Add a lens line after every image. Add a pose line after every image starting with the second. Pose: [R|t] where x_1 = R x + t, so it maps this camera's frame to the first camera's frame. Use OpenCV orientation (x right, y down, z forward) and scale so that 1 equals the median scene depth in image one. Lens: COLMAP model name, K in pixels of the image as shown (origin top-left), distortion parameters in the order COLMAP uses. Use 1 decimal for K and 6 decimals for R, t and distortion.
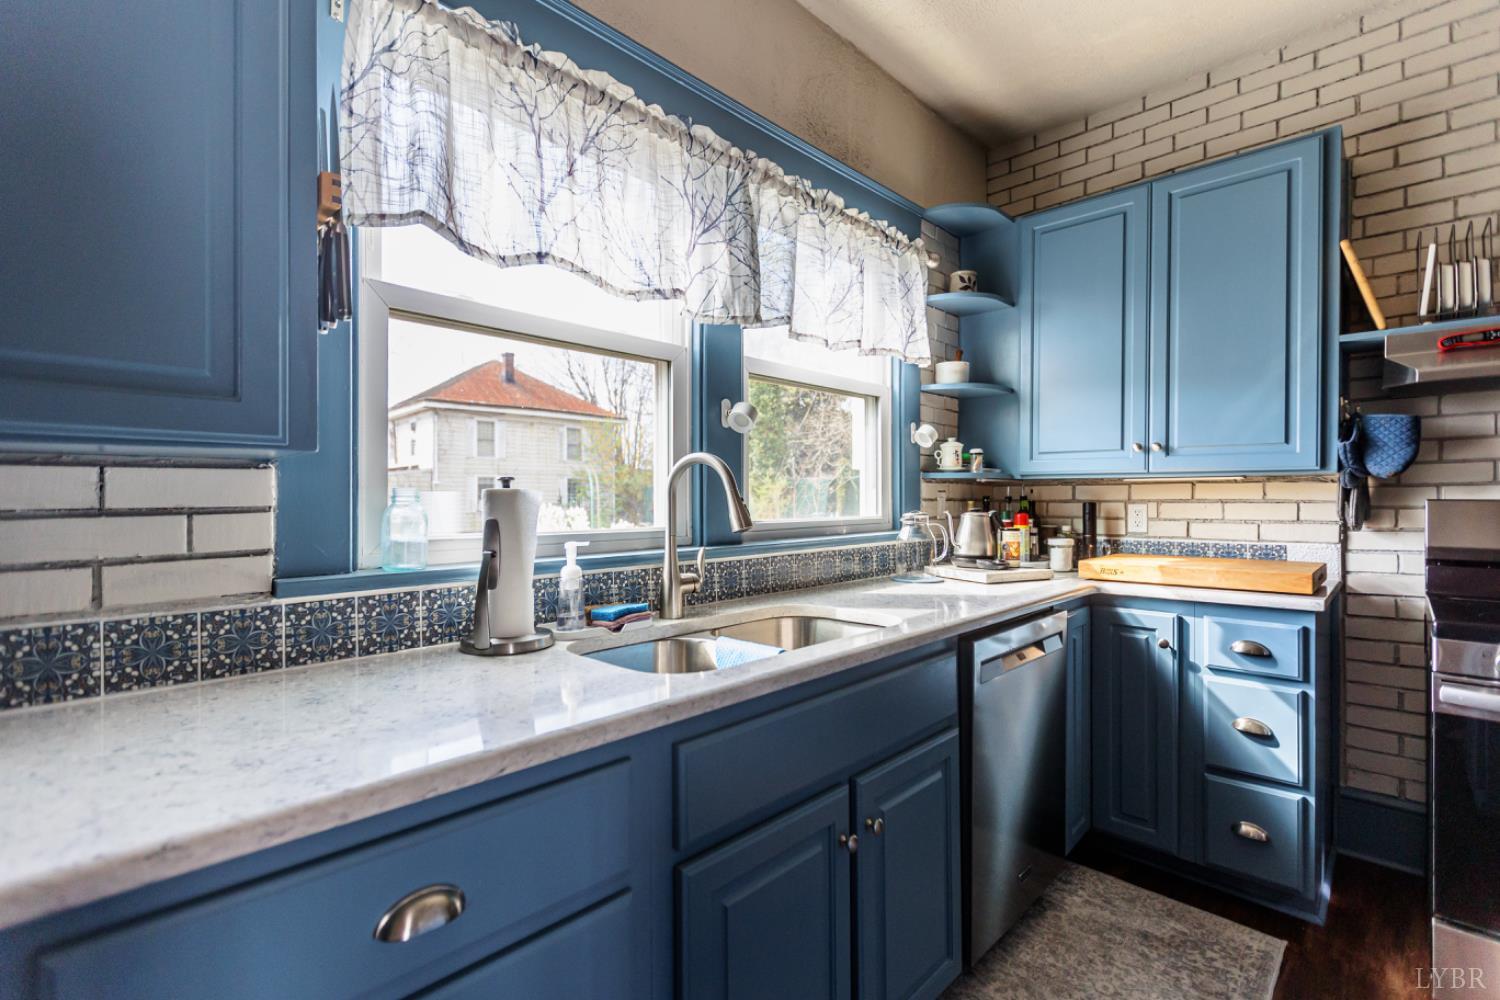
lens RADIAL K [[678.3, 0, 750.0], [0, 678.3, 500.0], [0, 0, 1]] dist [0.001319, -0.000014]
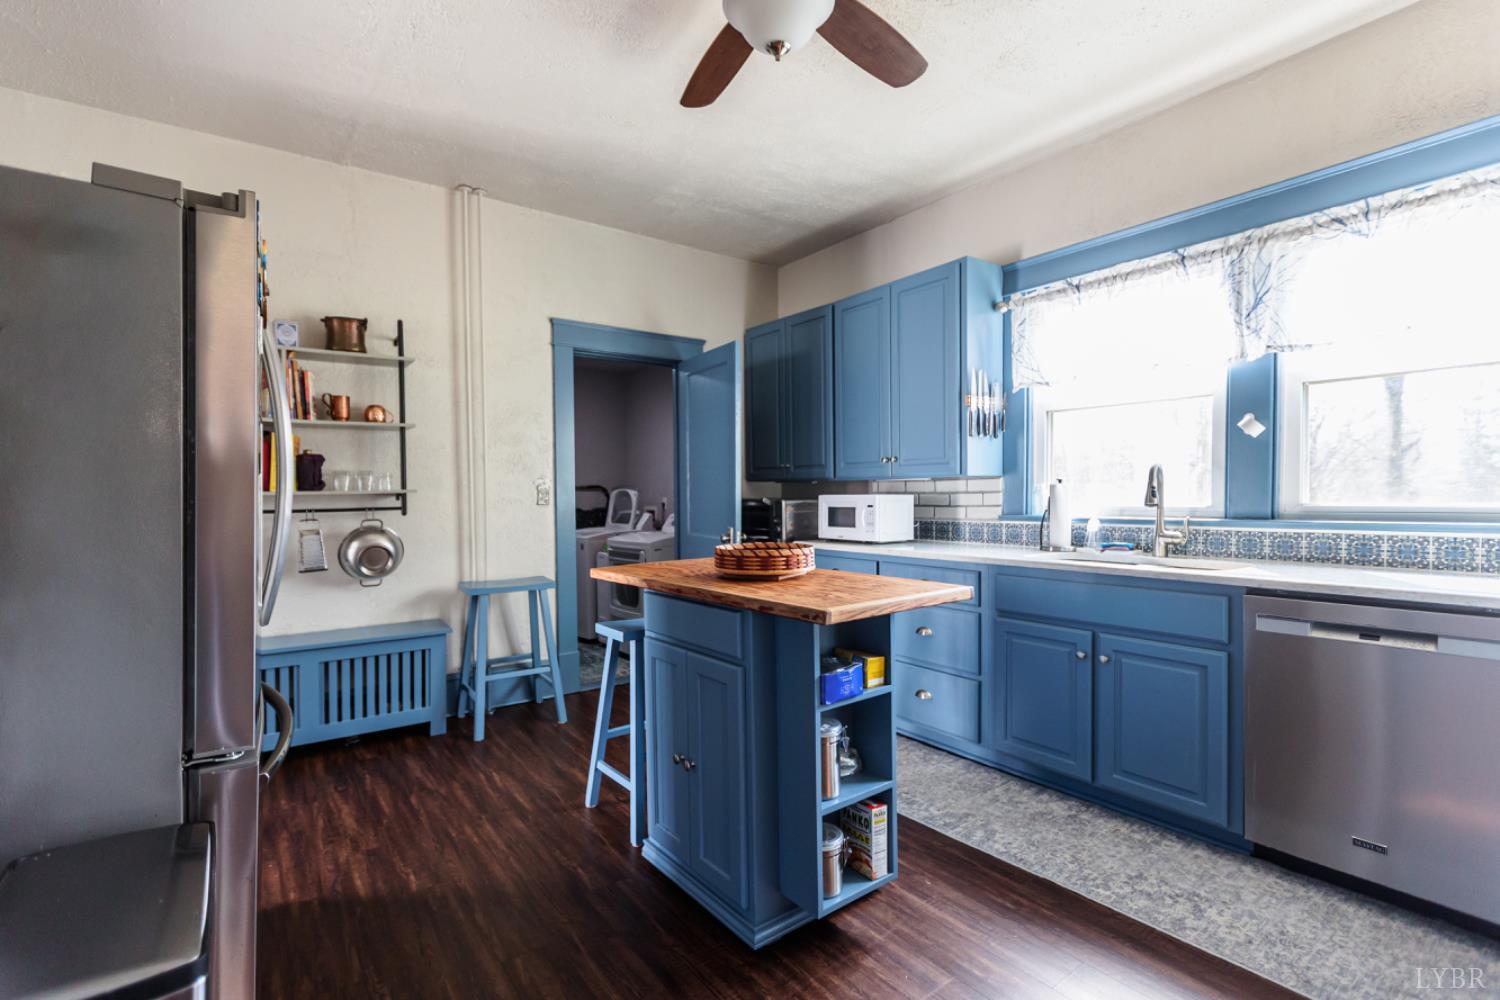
lens RADIAL K [[678.3, 0, 750.0], [0, 678.3, 500.0], [0, 0, 1]] dist [0.001319, -0.000014]
pose [[-0.155685, 0.015414, -0.987686, 2.437290], [0.010903, 0.999844, 0.013886, -0.003820], [0.987747, -0.008607, -0.155829, 0.353448]]
